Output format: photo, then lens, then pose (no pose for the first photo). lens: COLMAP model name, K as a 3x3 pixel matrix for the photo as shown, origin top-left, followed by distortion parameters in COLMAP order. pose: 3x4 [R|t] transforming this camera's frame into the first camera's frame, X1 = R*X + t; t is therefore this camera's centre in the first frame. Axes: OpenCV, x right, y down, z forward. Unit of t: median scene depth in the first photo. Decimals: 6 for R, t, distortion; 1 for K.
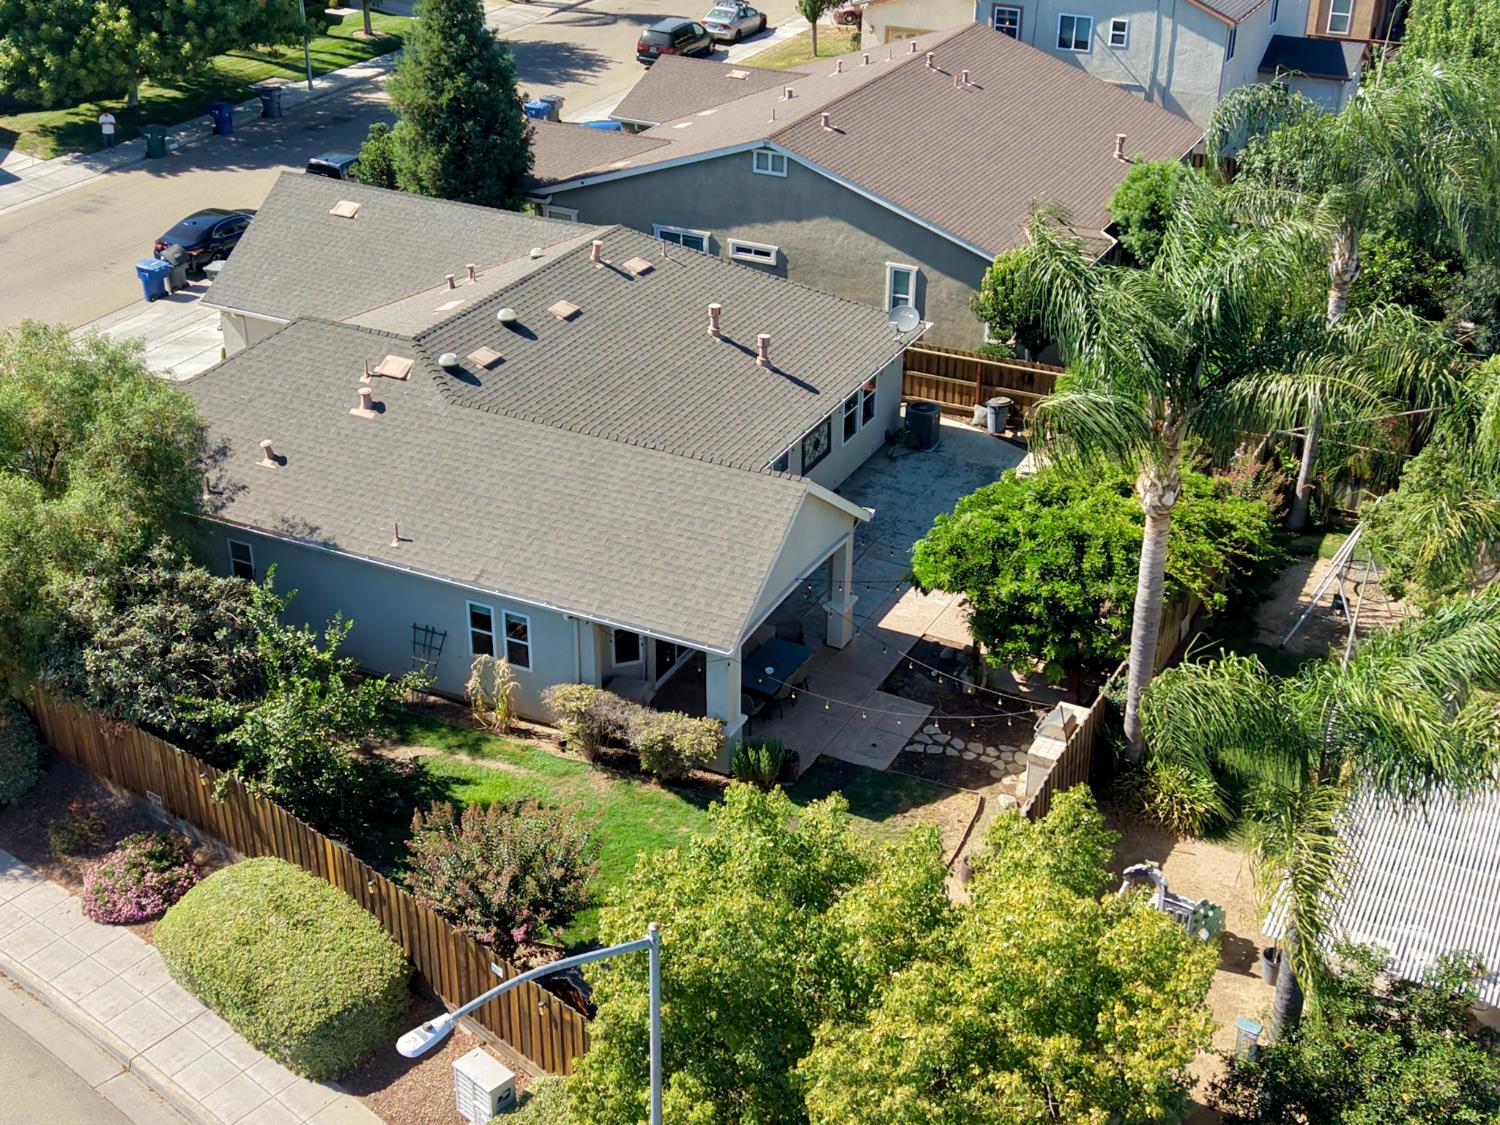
lens RADIAL K [[1834.8, 0, 751.8], [0, 1834.8, 588.5], [0, 0, 1]] dist [0.218118, -0.774839]
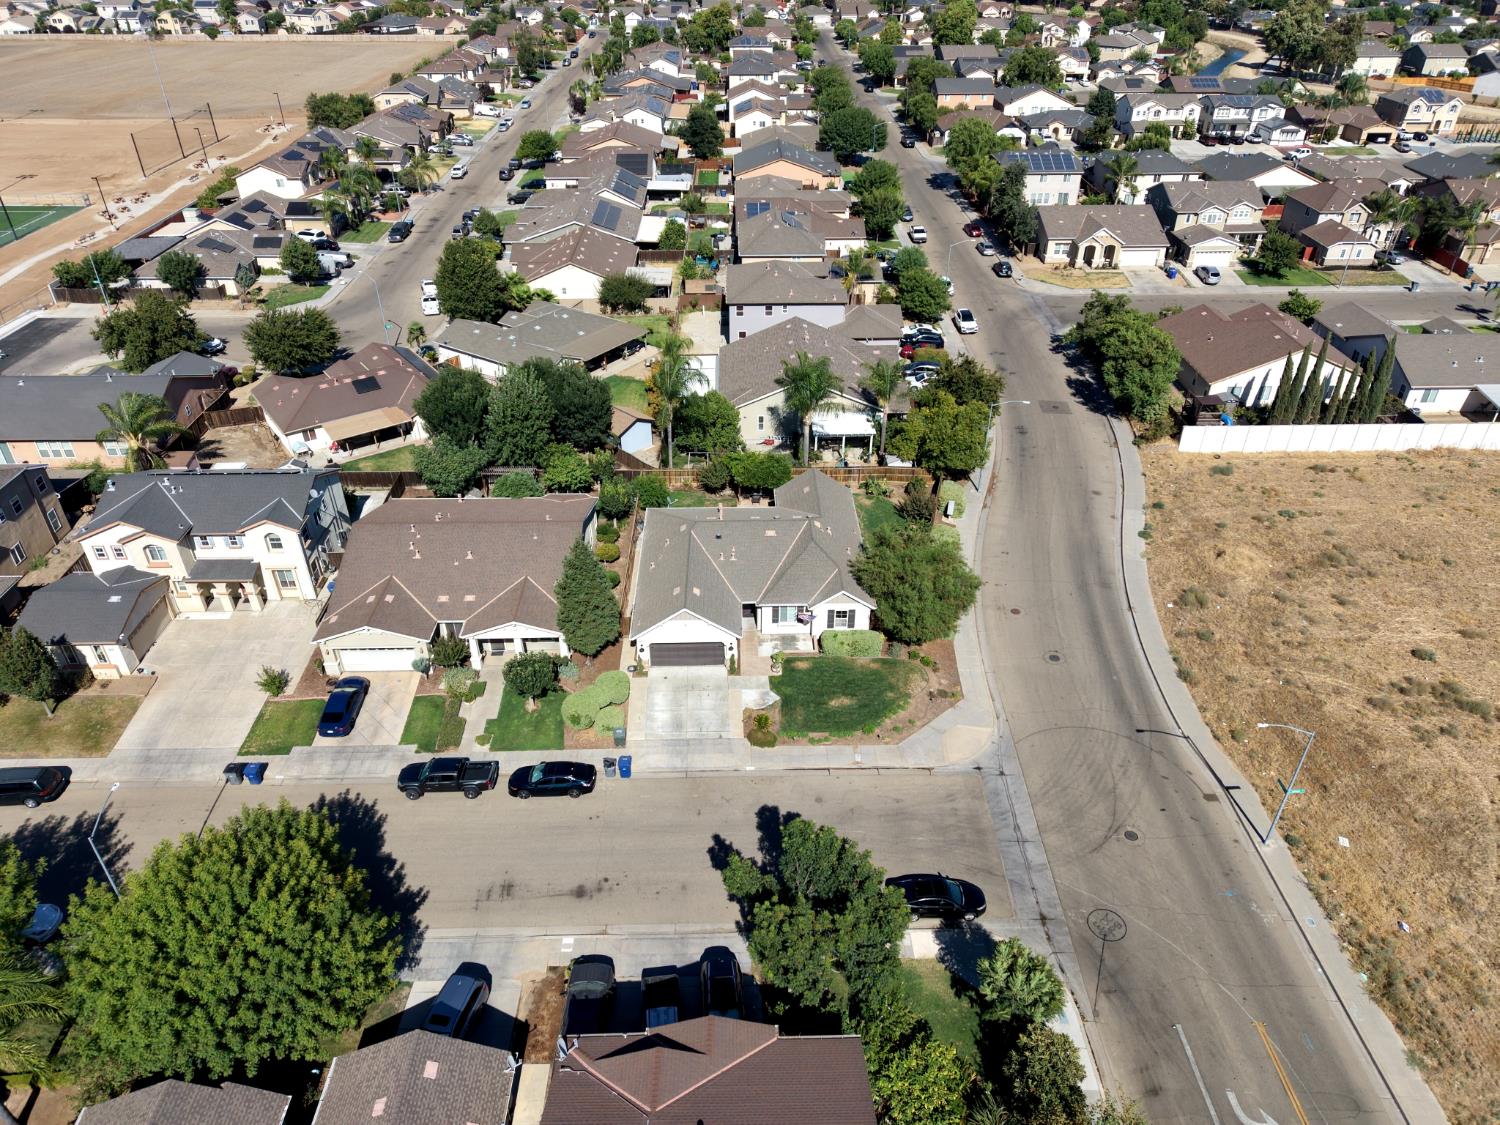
lens RADIAL K [[1004.6, 0, 751.8], [0, 1004.6, 555.4], [0, 0, 1]] dist [0.060024, -0.062099]
pose [[-0.471309, -0.488540, 0.734300, -1.630883], [0.420670, 0.607242, 0.674013, -1.485473], [-0.775180, 0.626567, -0.080684, 1.310143]]
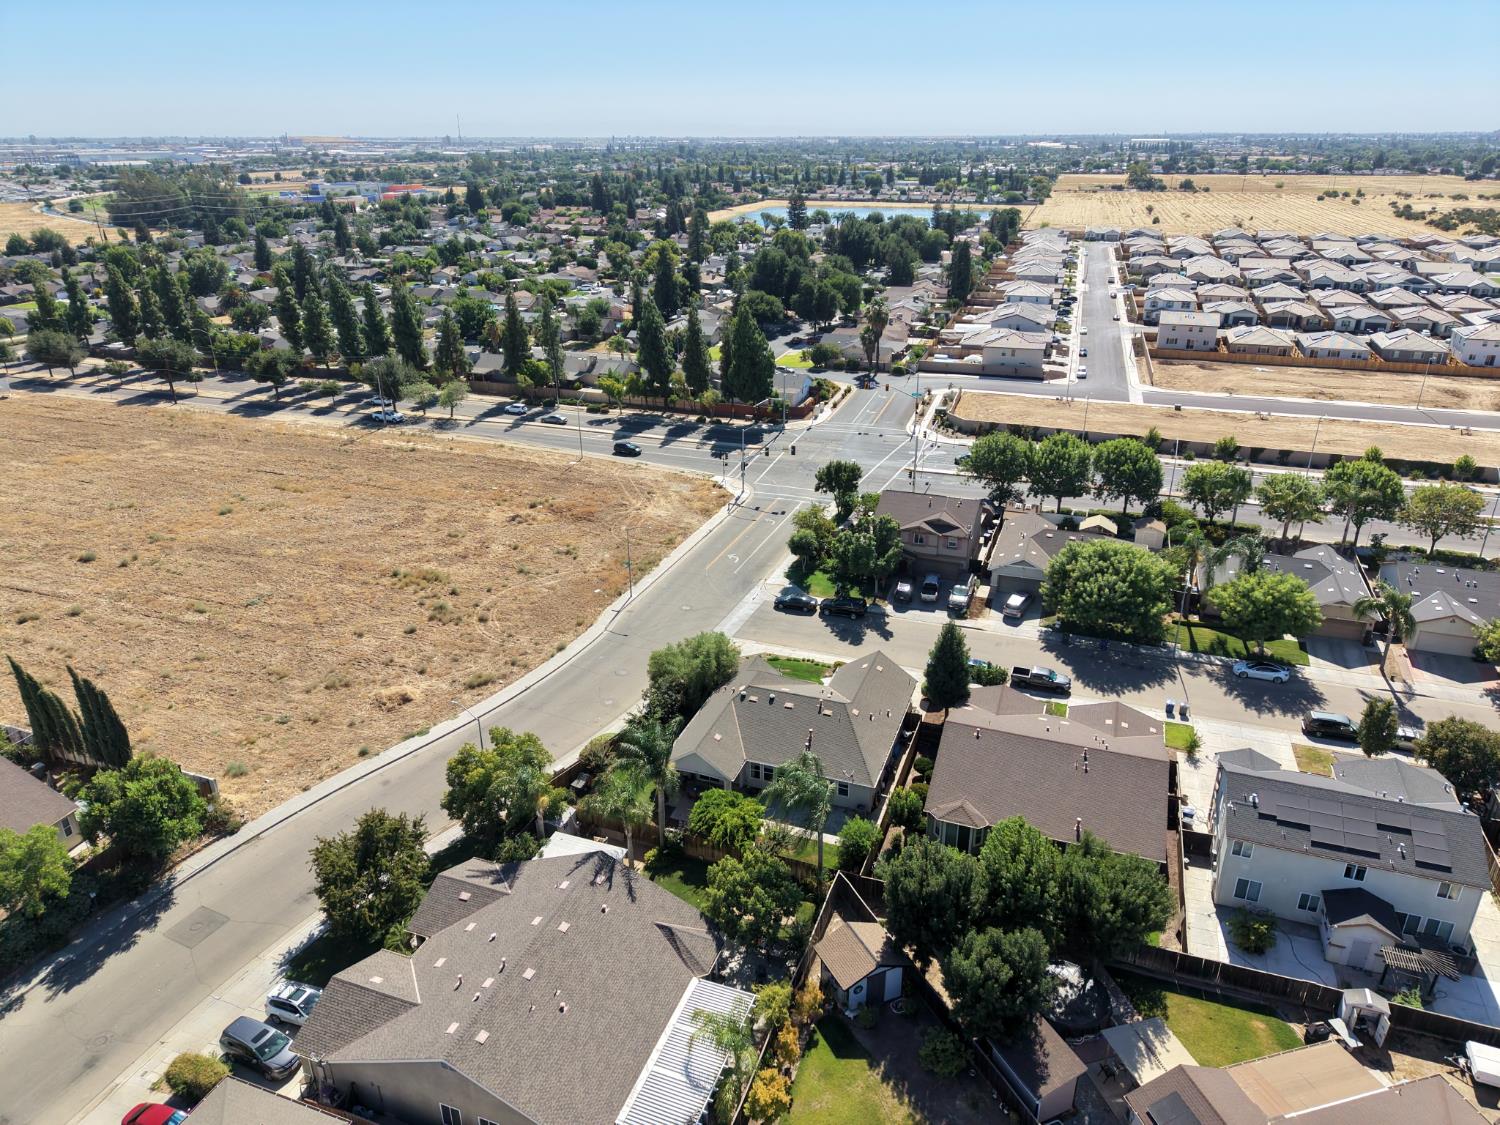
lens RADIAL K [[974.2, 0, 752.4], [0, 974.2, 604.6], [0, 0, 1]] dist [0.061769, -0.059473]
pose [[0.124015, 0.422694, -0.897747, 1.738504], [-0.476465, 0.818974, 0.319786, -1.006382], [0.870403, 0.388087, 0.302964, 0.272052]]
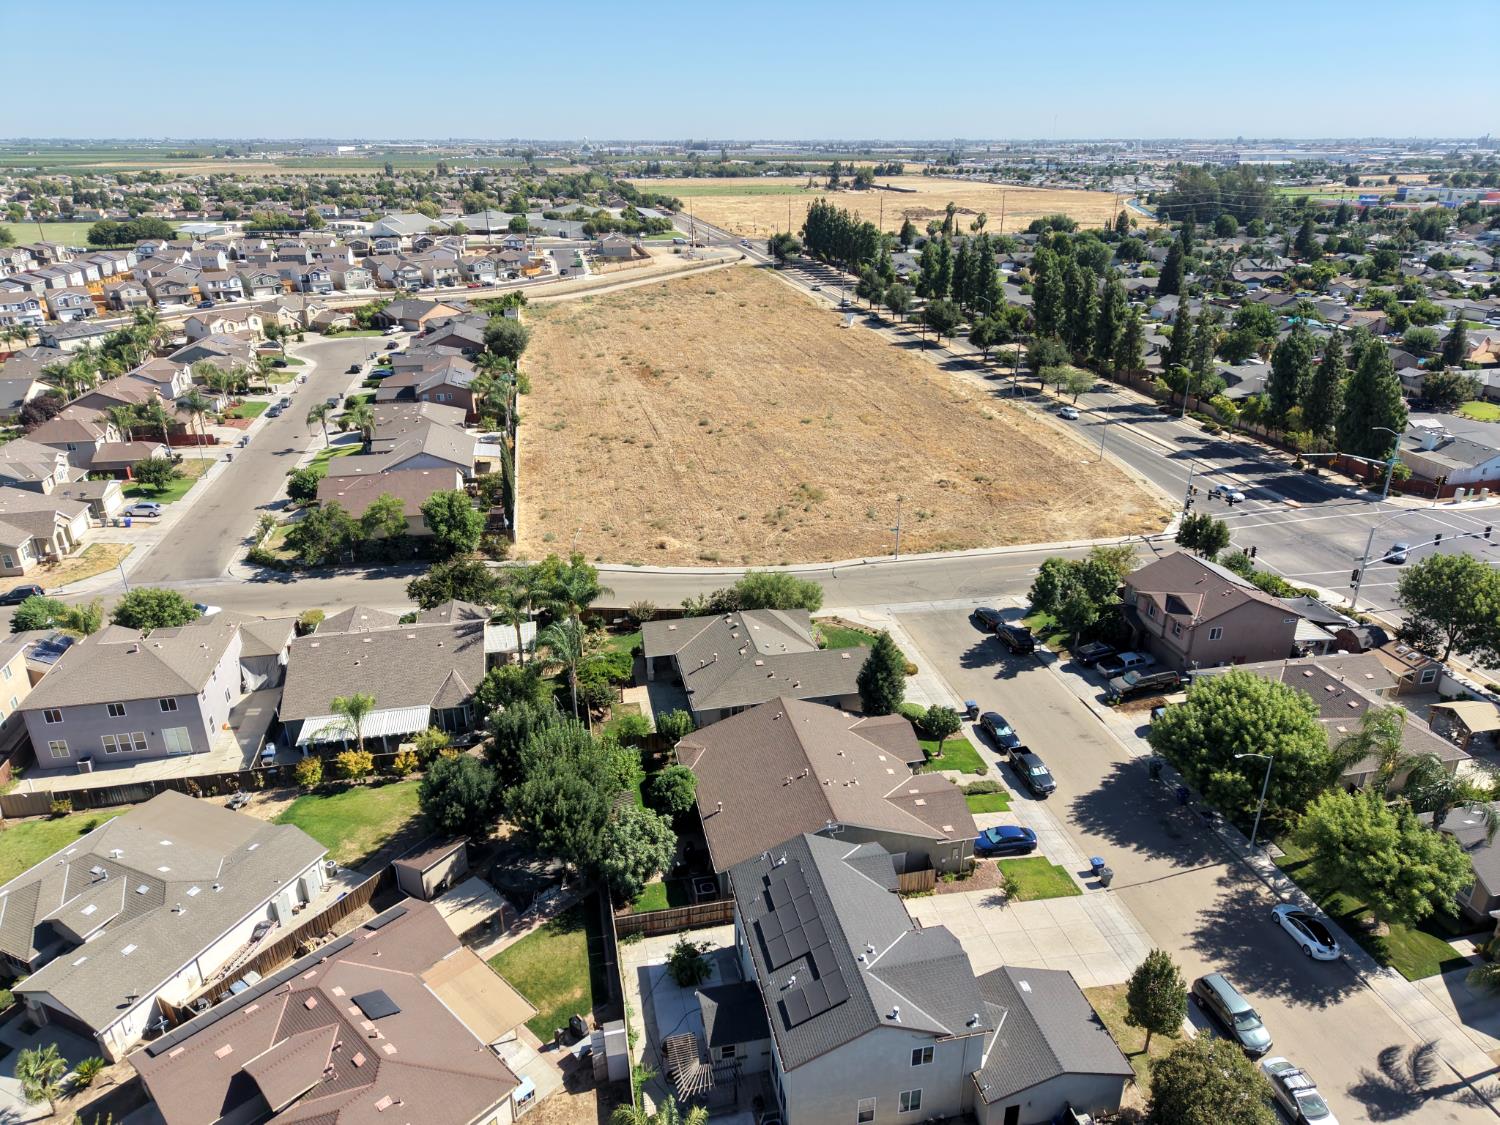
lens RADIAL K [[974.2, 0, 752.4], [0, 974.2, 604.6], [0, 0, 1]] dist [0.061769, -0.059473]
pose [[-0.776977, 0.265231, -0.570928, 1.237154], [-0.307149, 0.631926, 0.711568, -1.973696], [0.549514, 0.728232, -0.409527, 2.060671]]
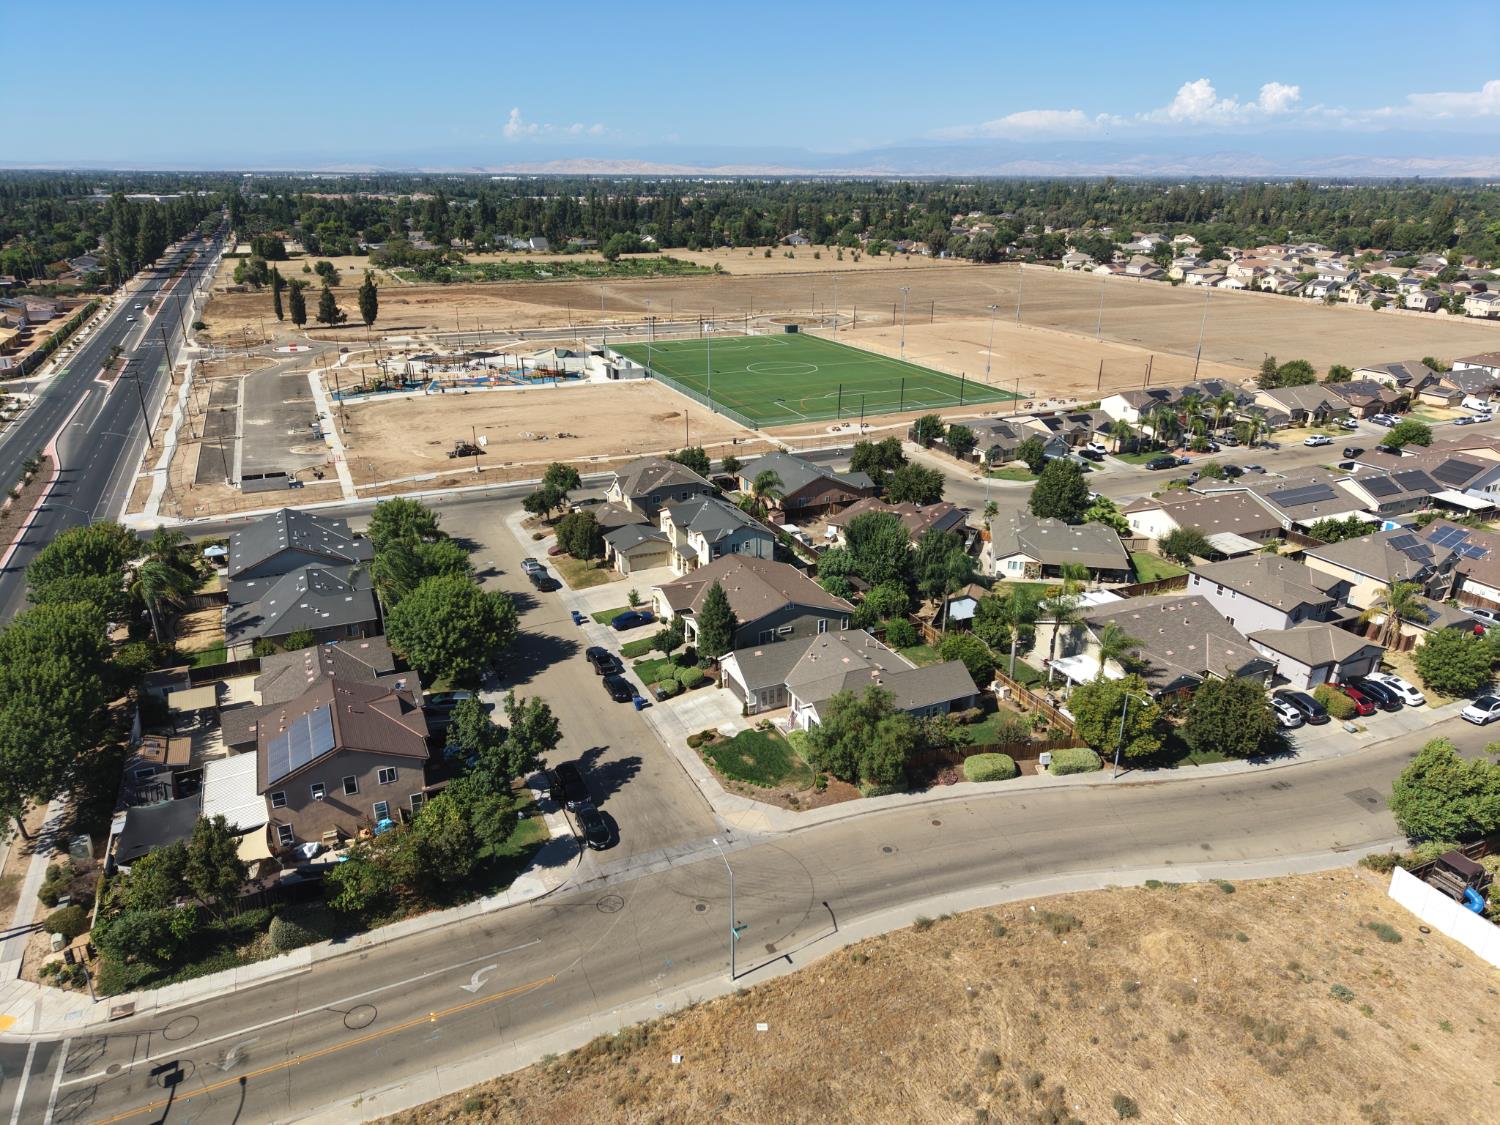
lens RADIAL K [[1004.6, 0, 751.8], [0, 1004.6, 555.4], [0, 0, 1]] dist [0.060024, -0.062099]
pose [[0.617901, -0.281666, 0.734072, -2.167396], [0.376399, 0.925664, 0.038348, -0.612234], [-0.690305, 0.252609, 0.677988, -0.572083]]
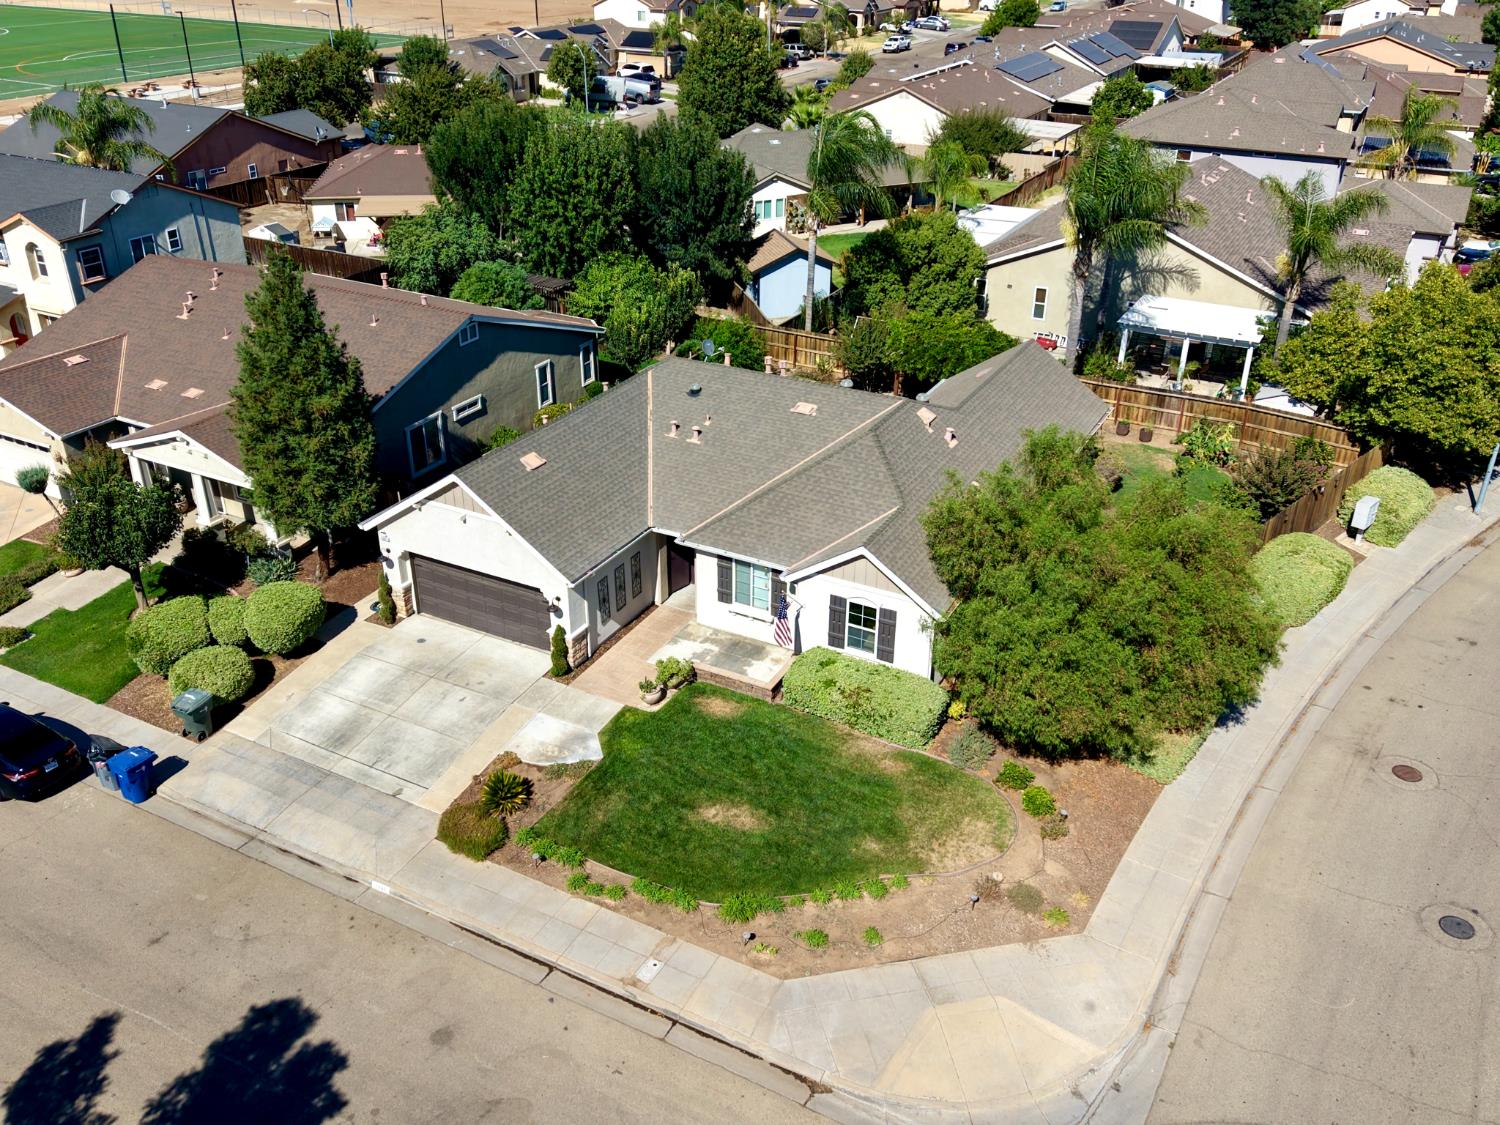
lens RADIAL K [[1276.8, 0, 757.9], [0, 1276.8, 567.0], [0, 0, 1]] dist [0.034641, -0.040264]
pose [[0.019262, -0.477328, 0.878514, -1.168539], [0.474393, 0.777833, 0.412223, -0.518382], [-0.880103, 0.408821, 0.241423, 0.928810]]
